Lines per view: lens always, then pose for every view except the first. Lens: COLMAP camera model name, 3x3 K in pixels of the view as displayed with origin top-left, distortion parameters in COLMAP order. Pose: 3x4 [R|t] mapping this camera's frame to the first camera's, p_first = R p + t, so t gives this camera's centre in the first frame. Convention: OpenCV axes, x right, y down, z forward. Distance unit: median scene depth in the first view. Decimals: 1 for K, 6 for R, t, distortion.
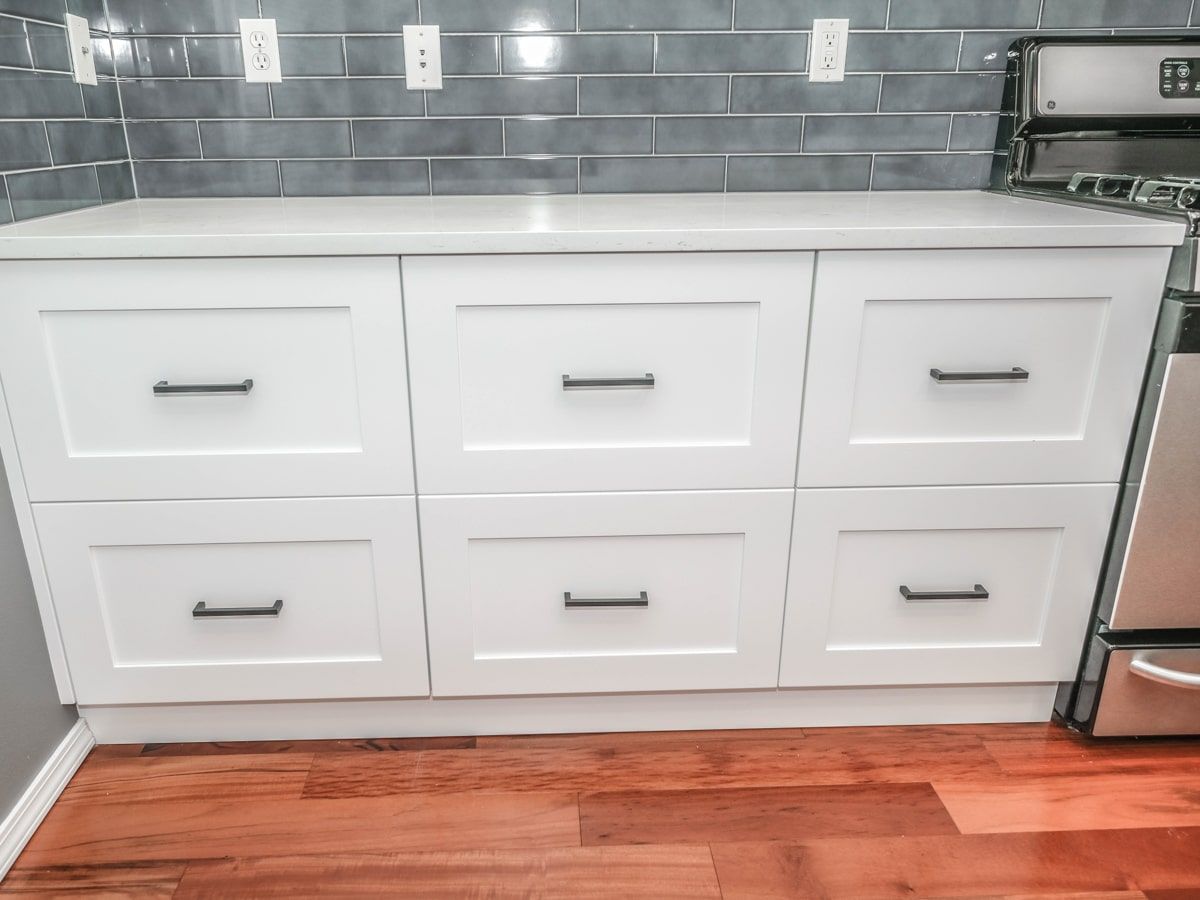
lens RADIAL K [[909.3, 0, 558.7], [0, 909.3, 452.9], [0, 0, 1]] dist [-0.001599, 0.000476]
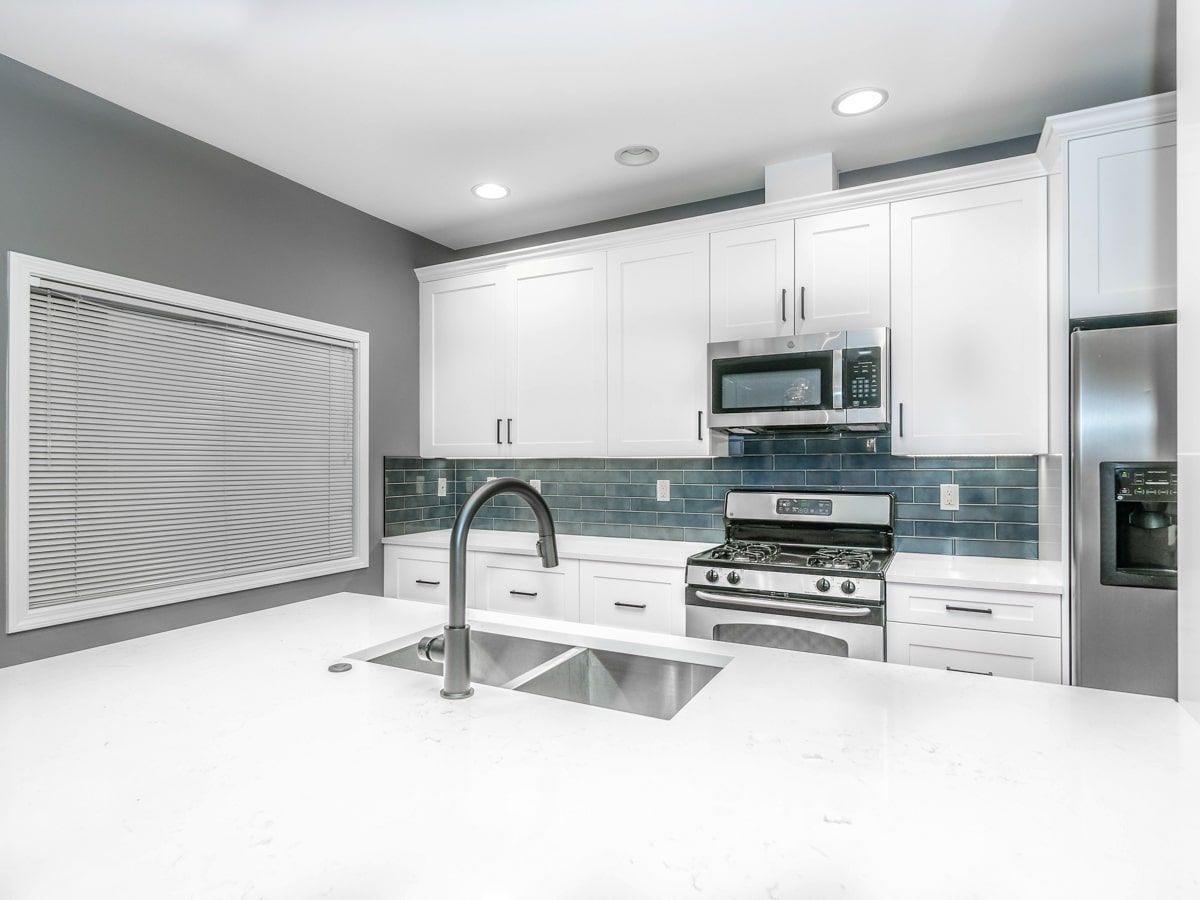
lens RADIAL K [[655.0, 0, 550.5], [0, 655.0, 457.9], [0, 0, 1]] dist [-0.000142, -0.000351]
pose [[0.857615, 0.002987, -0.514284, 1.051131], [-0.184822, 0.934969, -0.302777, 0.129303], [0.479935, 0.354717, 0.802395, -0.805855]]
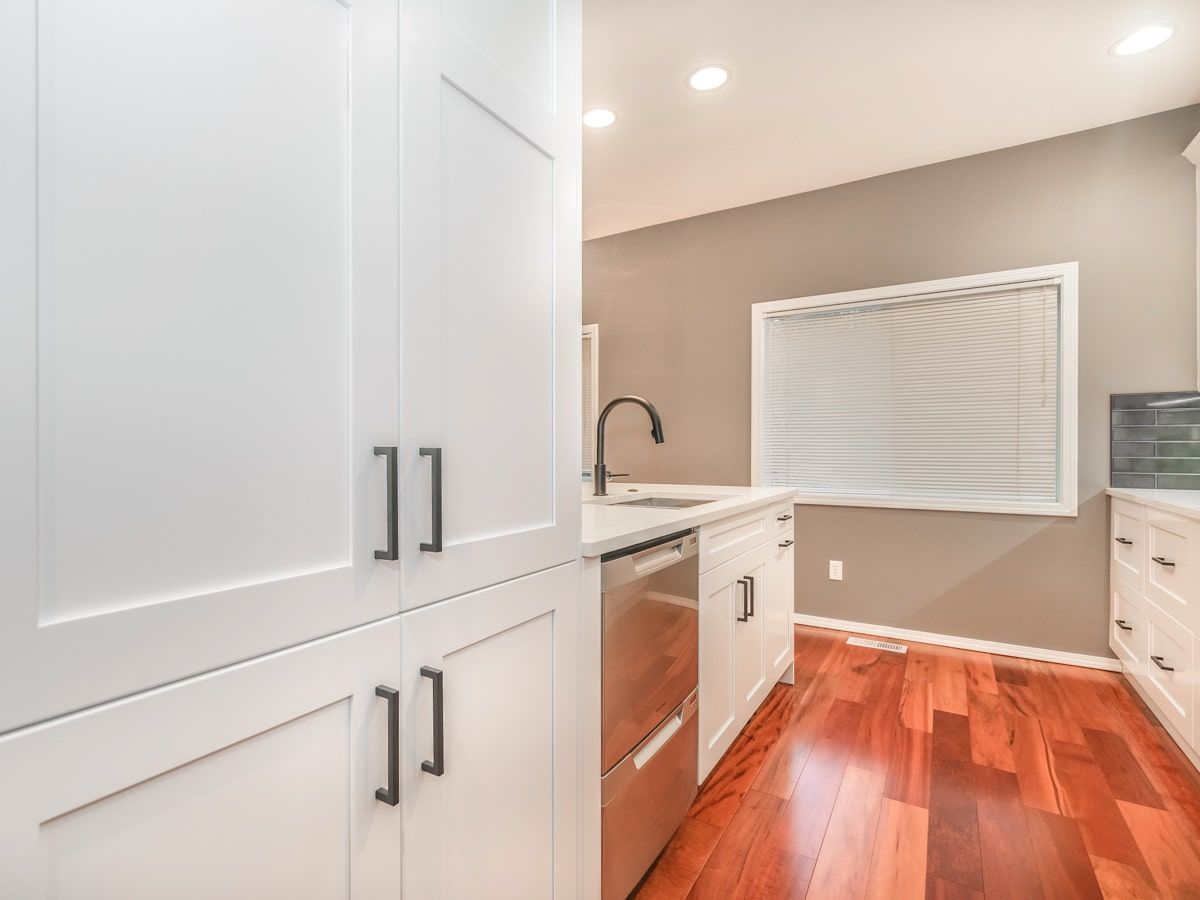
lens RADIAL K [[610.8, 0, 525.2], [0, 610.8, 452.2], [0, 0, 1]] dist [0.002153, 0.000014]
pose [[-0.596150, 0.009892, -0.802812, 1.874413], [-0.278460, 0.935310, 0.218302, -0.182941], [0.753037, 0.353692, -0.554831, 0.407898]]
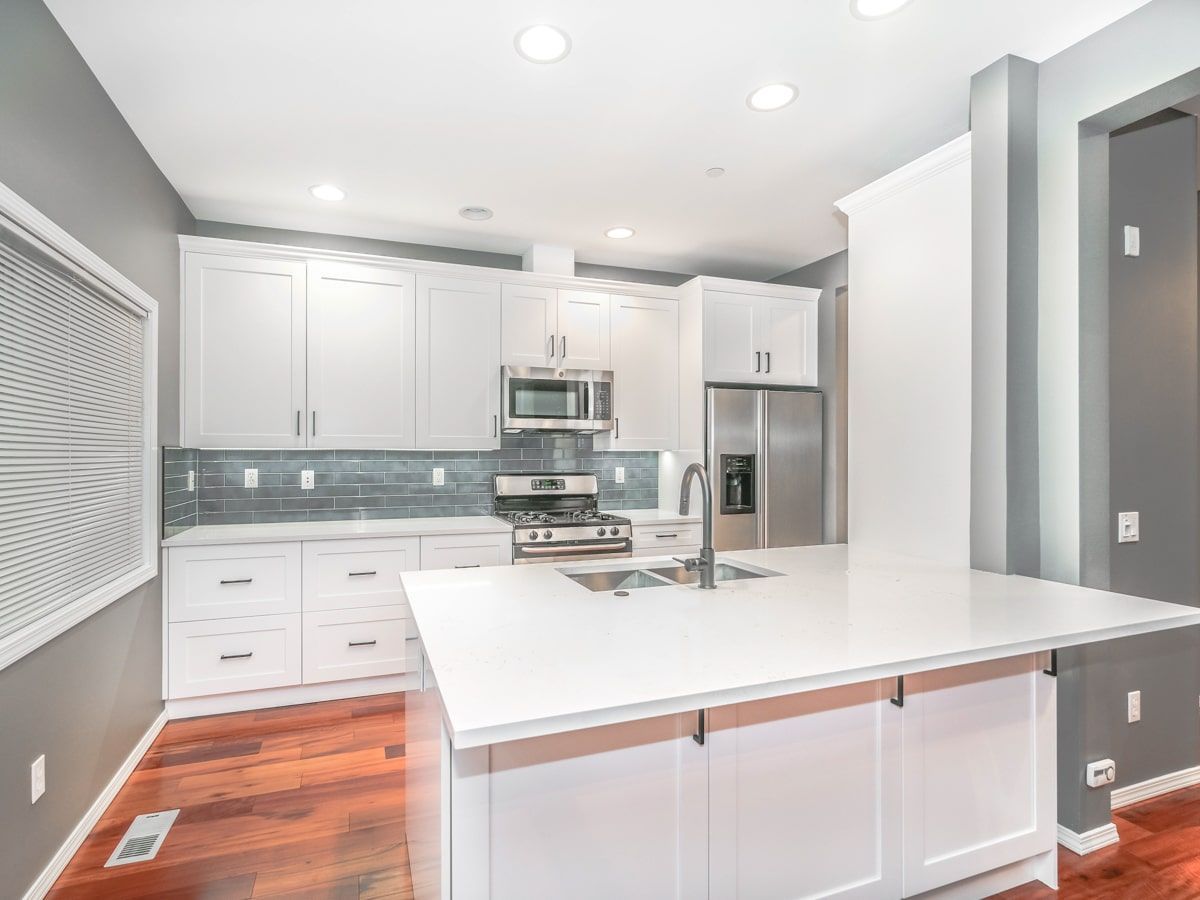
lens RADIAL K [[600.7, 0, 571.0], [0, 600.7, 449.4], [0, 0, 1]] dist [0.001268, 0.000082]
pose [[0.952393, 0.010953, 0.304675, 0.087531], [0.098852, 0.934269, -0.342592, 0.279422], [-0.288401, 0.356400, 0.888709, -1.185670]]
